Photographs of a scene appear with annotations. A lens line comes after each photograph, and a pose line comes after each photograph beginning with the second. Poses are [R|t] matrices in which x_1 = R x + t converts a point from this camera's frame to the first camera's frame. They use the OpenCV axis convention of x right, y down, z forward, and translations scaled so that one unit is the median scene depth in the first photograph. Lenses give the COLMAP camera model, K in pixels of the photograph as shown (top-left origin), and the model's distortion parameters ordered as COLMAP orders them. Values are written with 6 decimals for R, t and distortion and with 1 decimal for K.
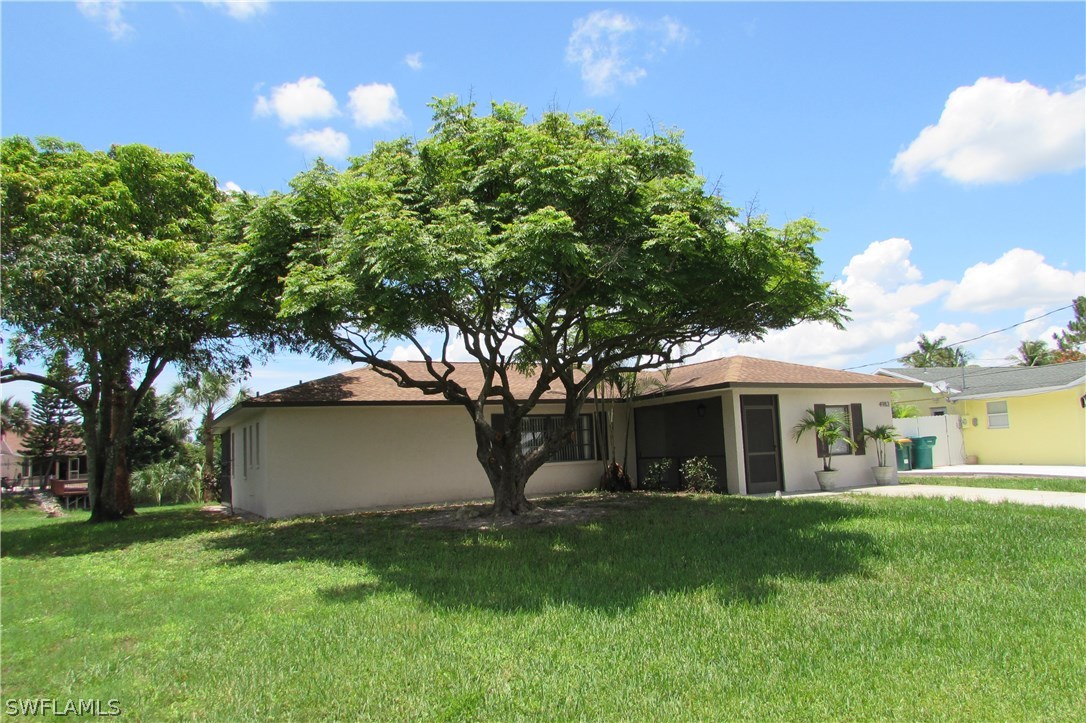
lens RADIAL K [[762.7, 0, 545.6], [0, 762.7, 359.1], [0, 0, 1]] dist [-0.034106, 0.005380]
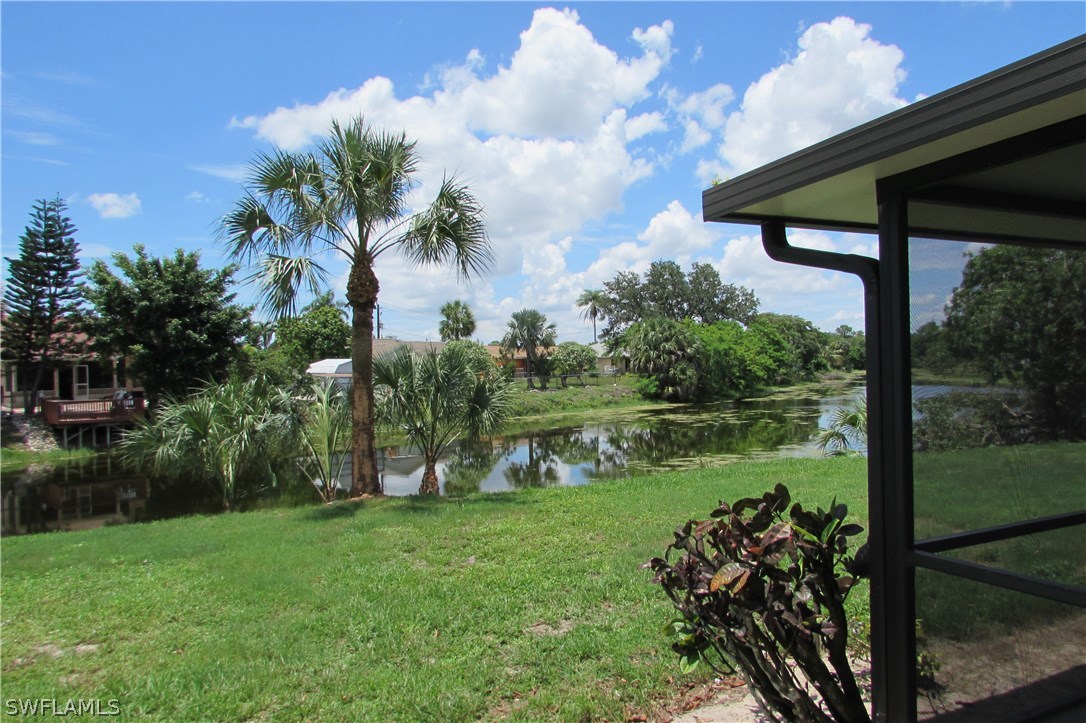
lens RADIAL K [[762.7, 0, 547.3], [0, 762.7, 365.8], [0, 0, 1]] dist [-0.034106, 0.005380]
pose [[0.999077, 0.022949, -0.036310, -0.208689], [-0.018444, 0.992617, 0.119883, 0.049351], [0.038793, -0.119103, 0.992124, 0.389049]]
